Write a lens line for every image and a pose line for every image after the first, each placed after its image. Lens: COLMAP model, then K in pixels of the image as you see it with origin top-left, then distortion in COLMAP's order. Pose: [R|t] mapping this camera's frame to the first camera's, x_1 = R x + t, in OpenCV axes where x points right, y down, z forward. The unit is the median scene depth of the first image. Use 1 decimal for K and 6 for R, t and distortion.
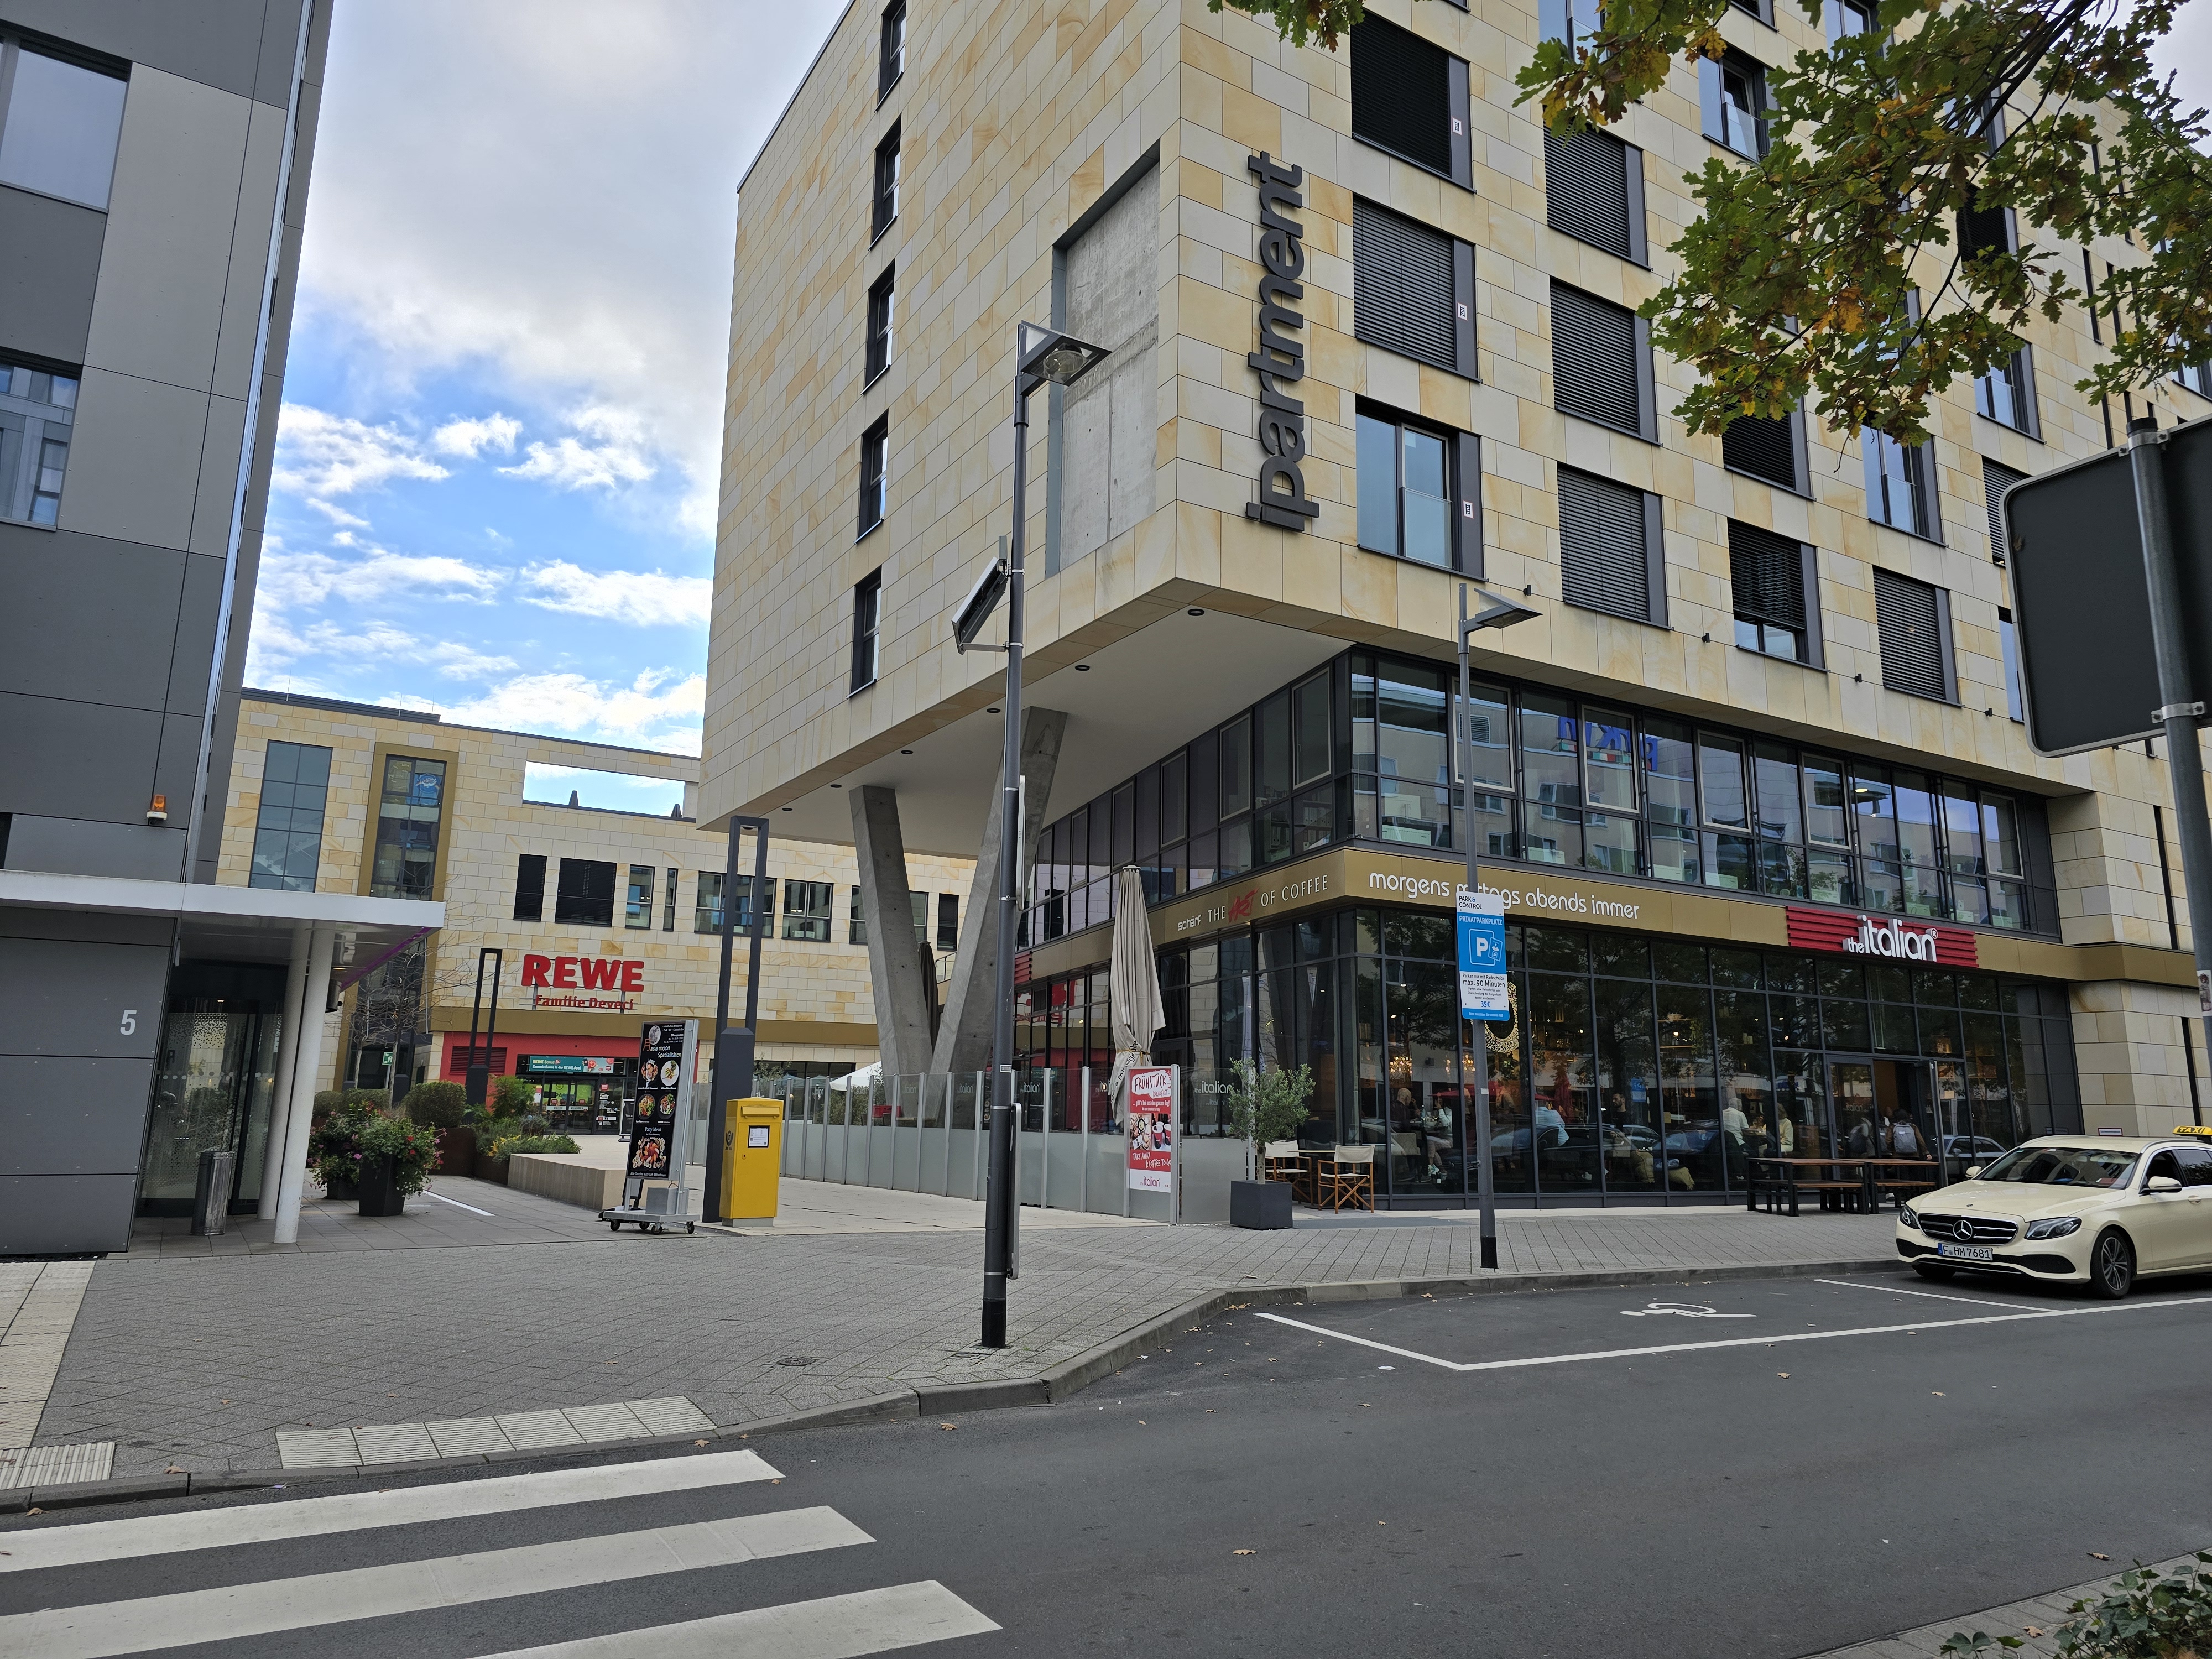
lens RADIAL K [[1478.1, 0, 1111.8], [0, 1478.1, 815.0], [0, 0, 1]] dist [0.041029, -0.000507]
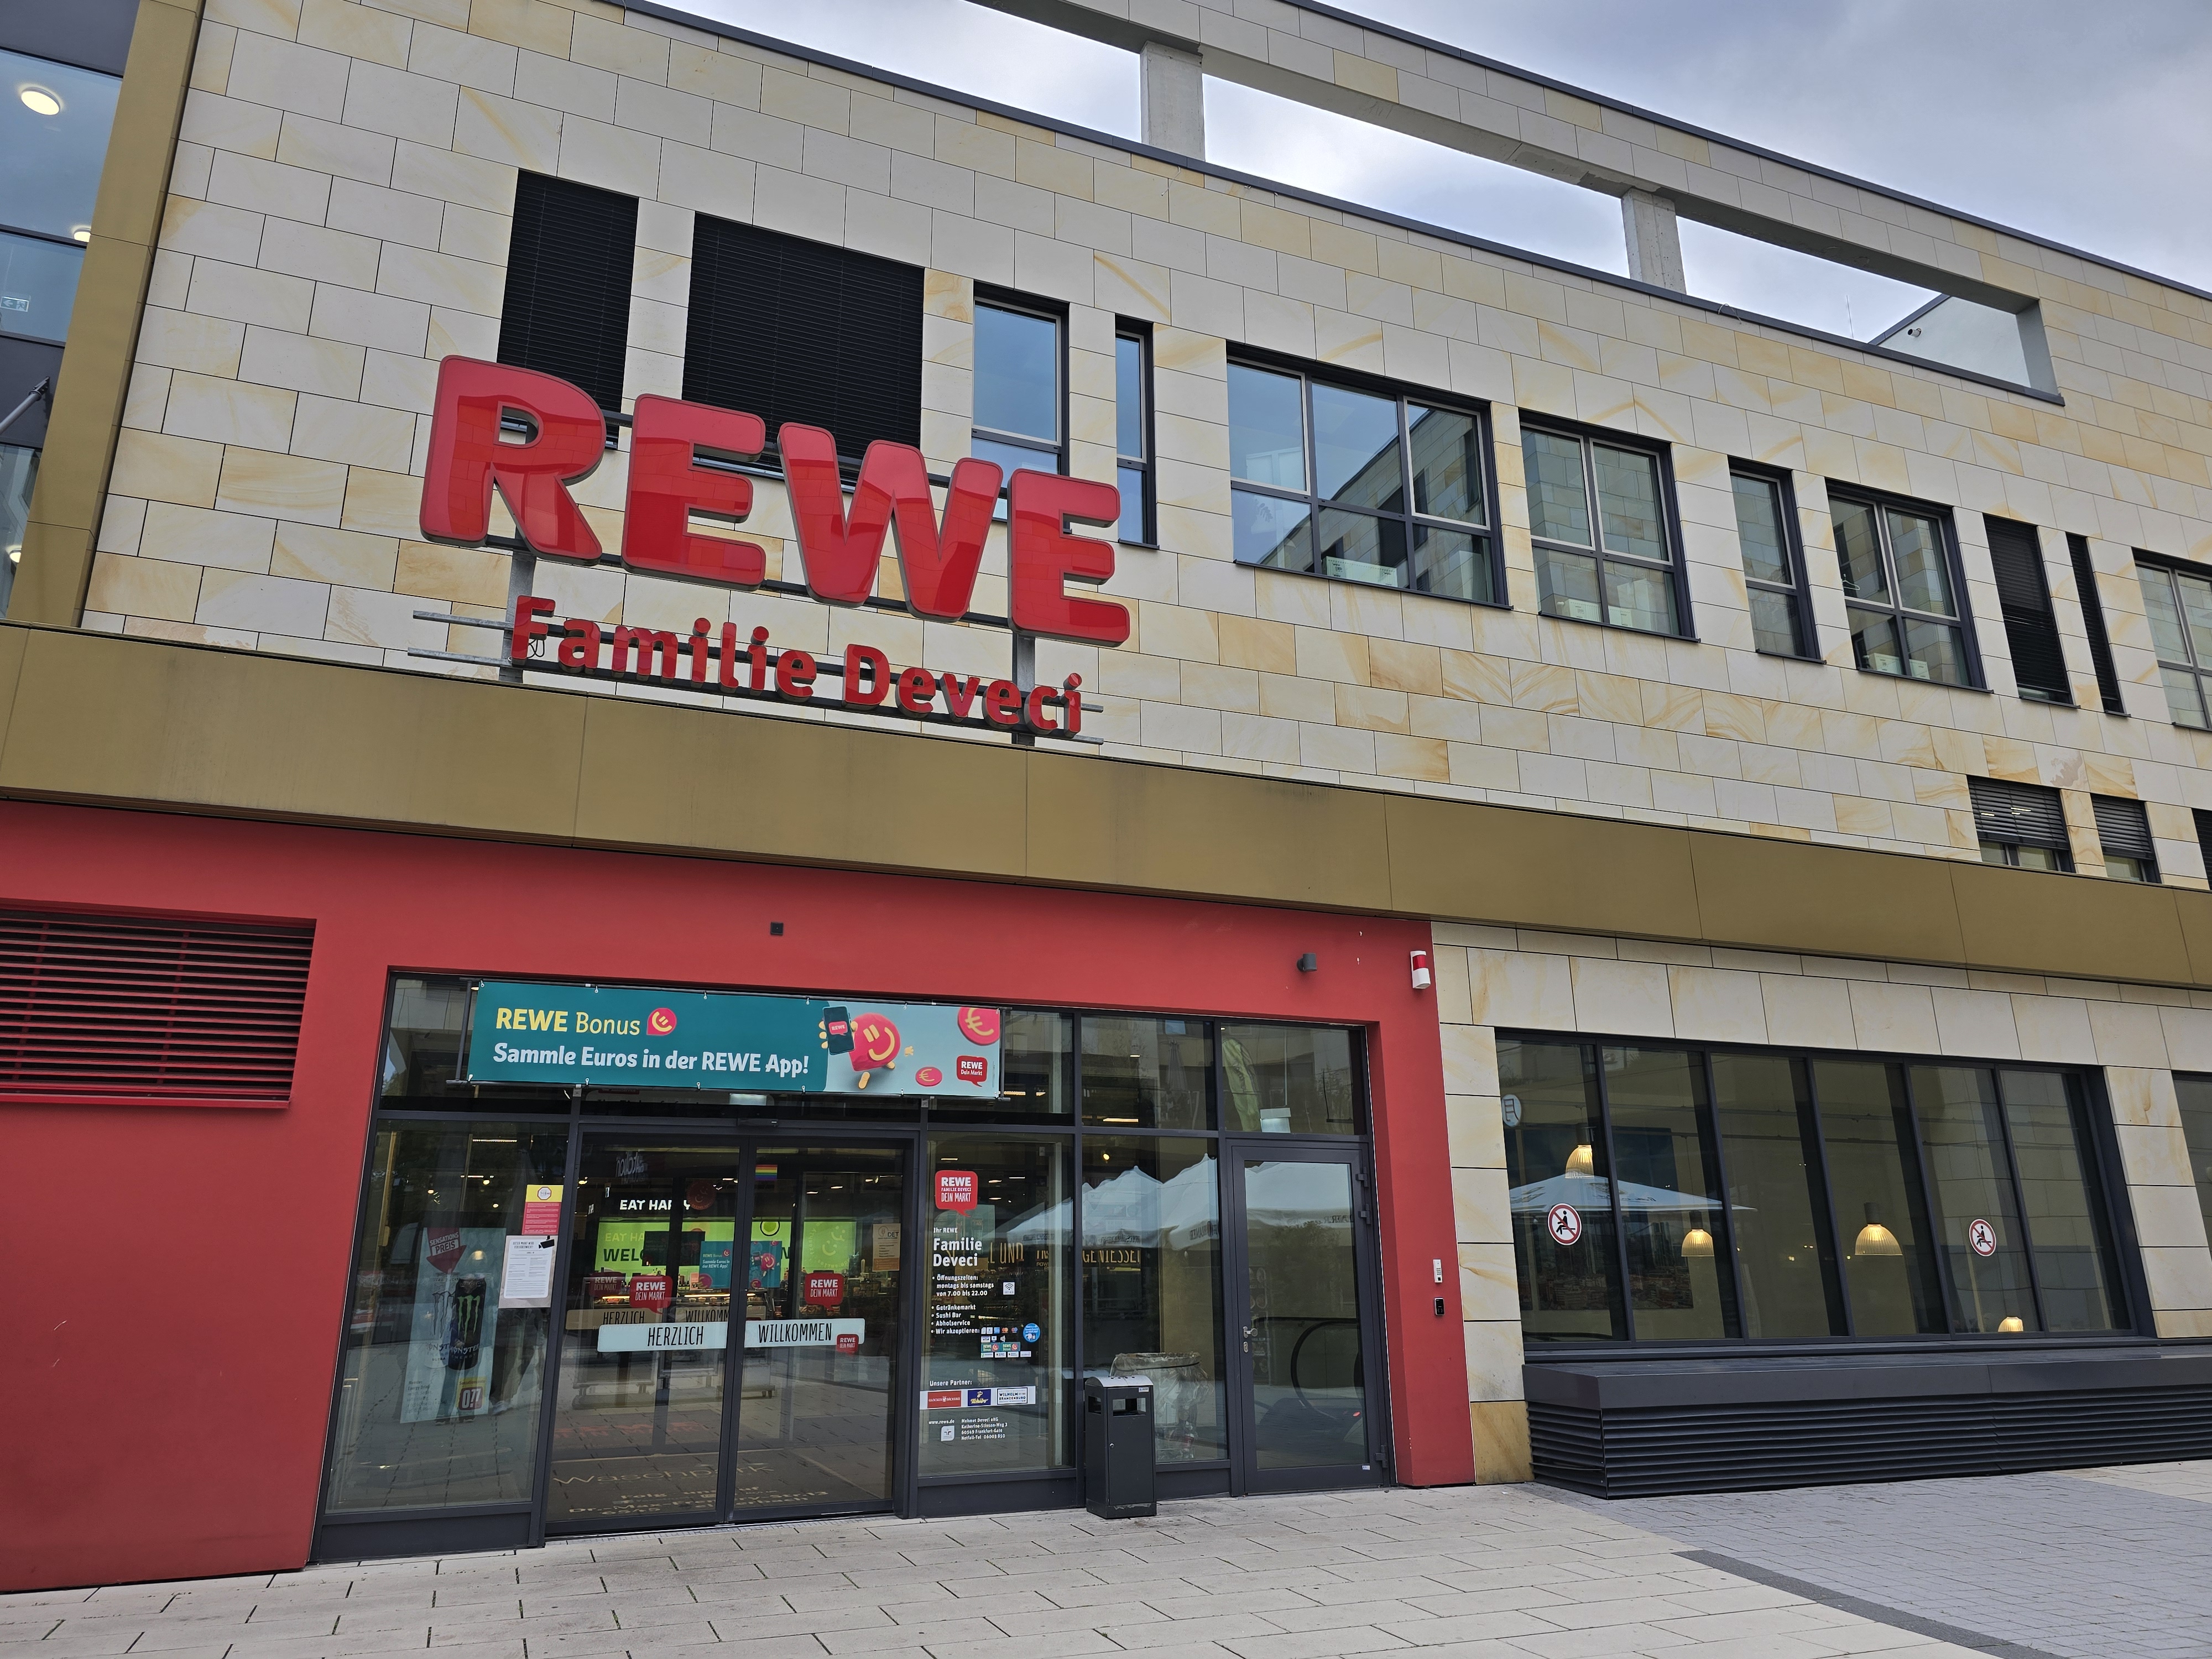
lens RADIAL K [[1478.1, 0, 1093.3], [0, 1478.1, 830.5], [0, 0, 1]] dist [0.041029, -0.000507]
pose [[0.985604, -0.065870, -0.155713, -0.294777], [0.052886, 0.994881, -0.086110, 0.156642], [0.160588, 0.076635, 0.984042, 0.830714]]
